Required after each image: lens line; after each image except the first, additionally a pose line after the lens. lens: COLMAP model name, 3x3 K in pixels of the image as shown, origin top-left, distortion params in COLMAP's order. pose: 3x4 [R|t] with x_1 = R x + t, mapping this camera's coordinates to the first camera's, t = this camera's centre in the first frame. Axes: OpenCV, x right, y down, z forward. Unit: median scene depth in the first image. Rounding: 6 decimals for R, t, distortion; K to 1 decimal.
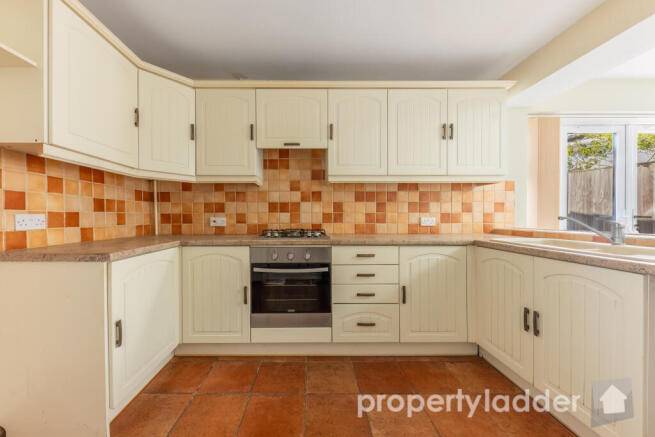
lens RADIAL K [[239.7, 0, 327.5], [0, 239.7, 218.5], [0, 0, 1]] dist [-0.000159, 0.000017]
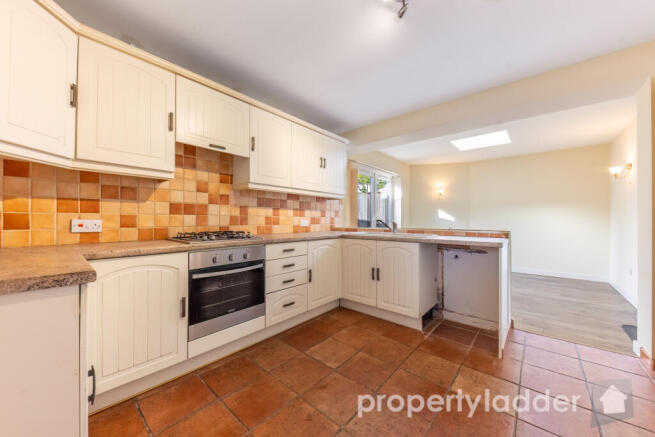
lens RADIAL K [[230.5, 0, 327.5], [0, 230.5, 218.5], [0, 0, 1]] dist [0.000517, -0.000013]
pose [[0.671109, 0.008063, 0.741315, -0.483072], [-0.000339, 0.999944, -0.010569, -0.001106], [-0.741359, 0.006841, 0.671074, 0.018563]]
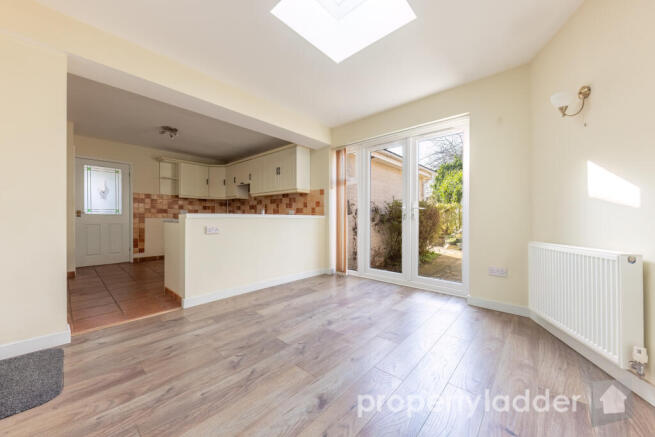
lens RADIAL K [[243.0, 0, 337.9], [0, 243.0, 230.5], [0, 0, 1]] dist [-0.000364, -0.000014]
pose [[0.746079, 0.041625, -0.664555, 2.150051], [-0.016631, 0.998898, 0.043896, 0.069917], [0.665650, -0.021698, 0.745949, -0.280136]]
